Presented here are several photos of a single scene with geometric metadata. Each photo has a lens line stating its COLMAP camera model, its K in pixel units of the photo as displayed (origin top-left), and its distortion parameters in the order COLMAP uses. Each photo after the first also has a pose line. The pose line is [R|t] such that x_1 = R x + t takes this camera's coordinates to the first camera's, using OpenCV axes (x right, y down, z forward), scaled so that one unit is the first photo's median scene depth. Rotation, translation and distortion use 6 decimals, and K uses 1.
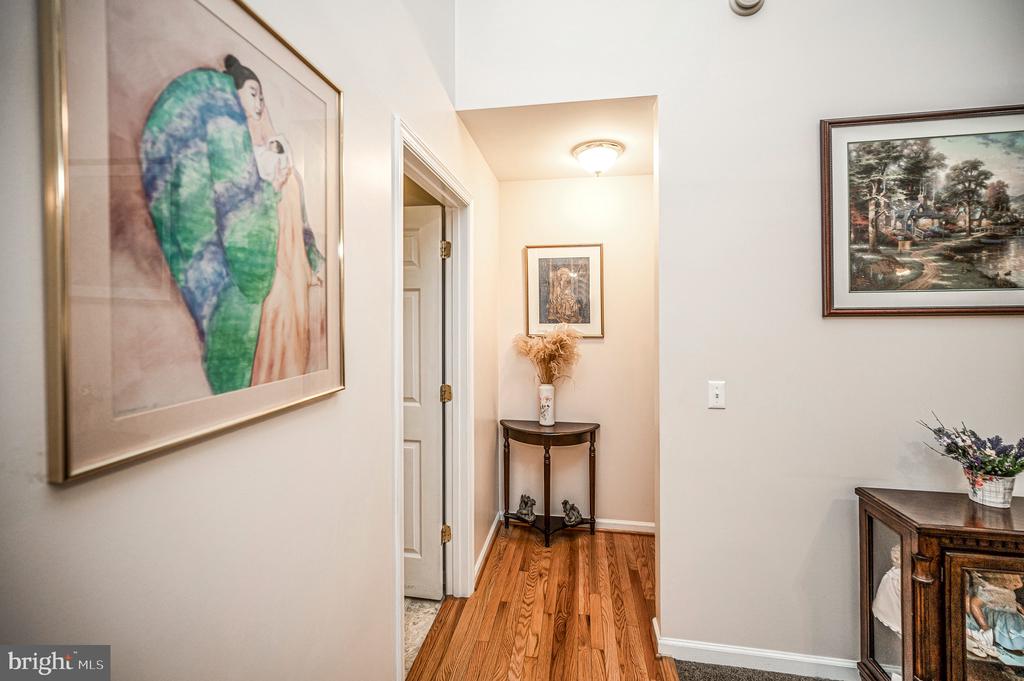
lens RADIAL K [[424.5, 0, 503.8], [0, 424.5, 312.9], [0, 0, 1]] dist [0.006213, -0.000748]
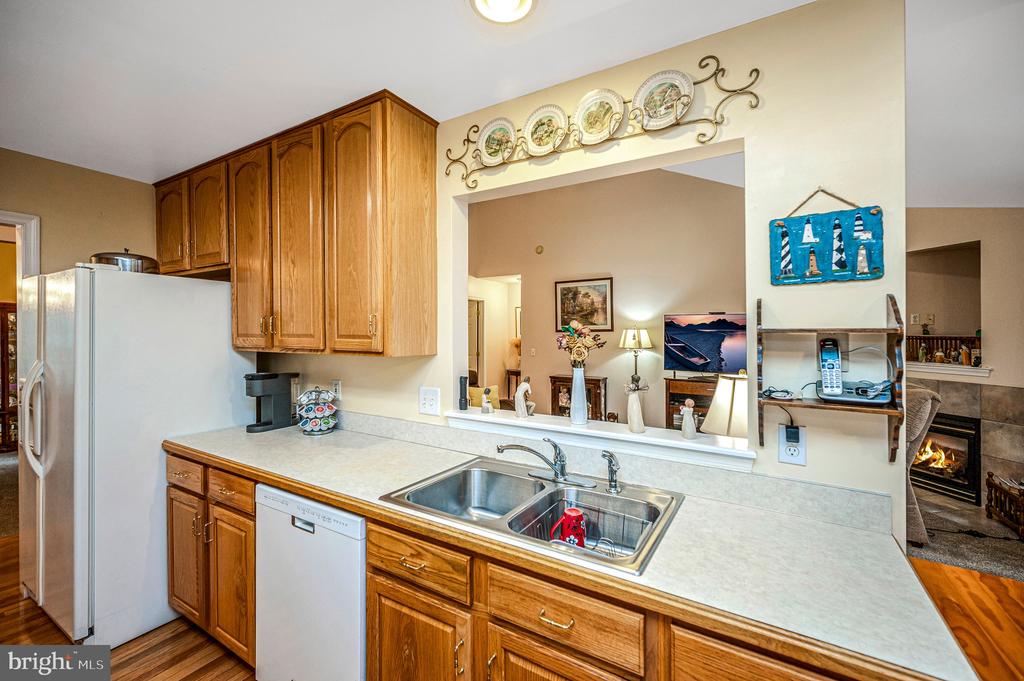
lens RADIAL K [[424.5, 0, 505.3], [0, 424.5, 347.4], [0, 0, 1]] dist [0.006213, -0.000748]
pose [[0.927401, 0.017579, -0.373654, 1.813657], [-0.004624, 0.999358, 0.035538, 0.012441], [0.374039, -0.031230, 0.926887, -2.824903]]
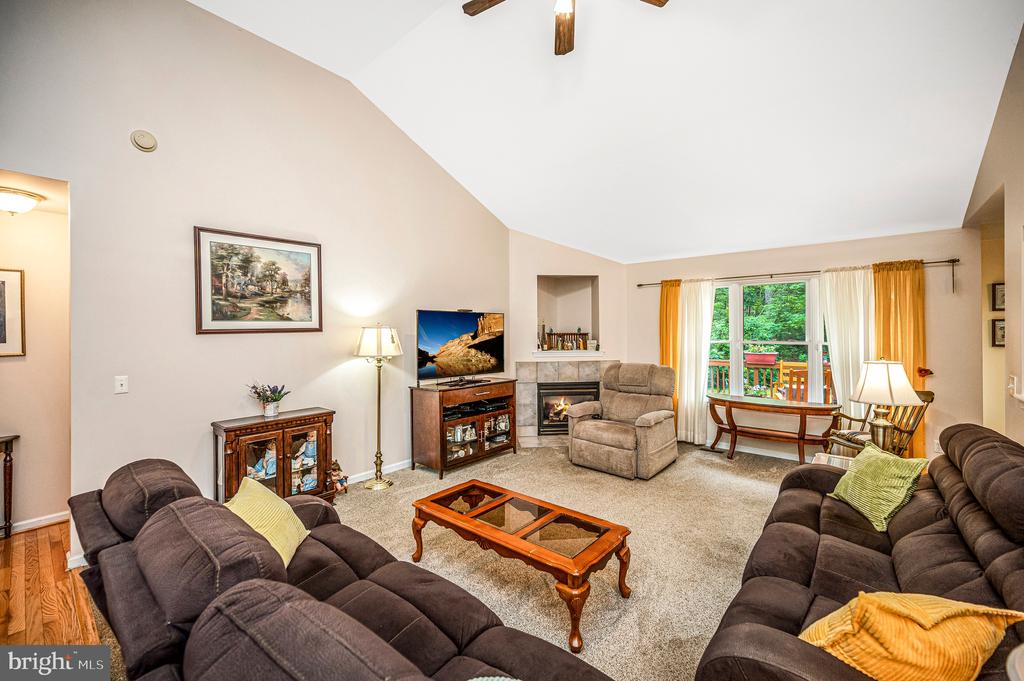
lens RADIAL K [[424.5, 0, 525.2], [0, 424.5, 328.2], [0, 0, 1]] dist [0.006213, -0.000748]
pose [[0.503791, 0.001050, 0.863825, -0.117503], [0.004294, 0.999984, -0.003720, -0.003292], [-0.863815, 0.005583, 0.503779, -1.156536]]
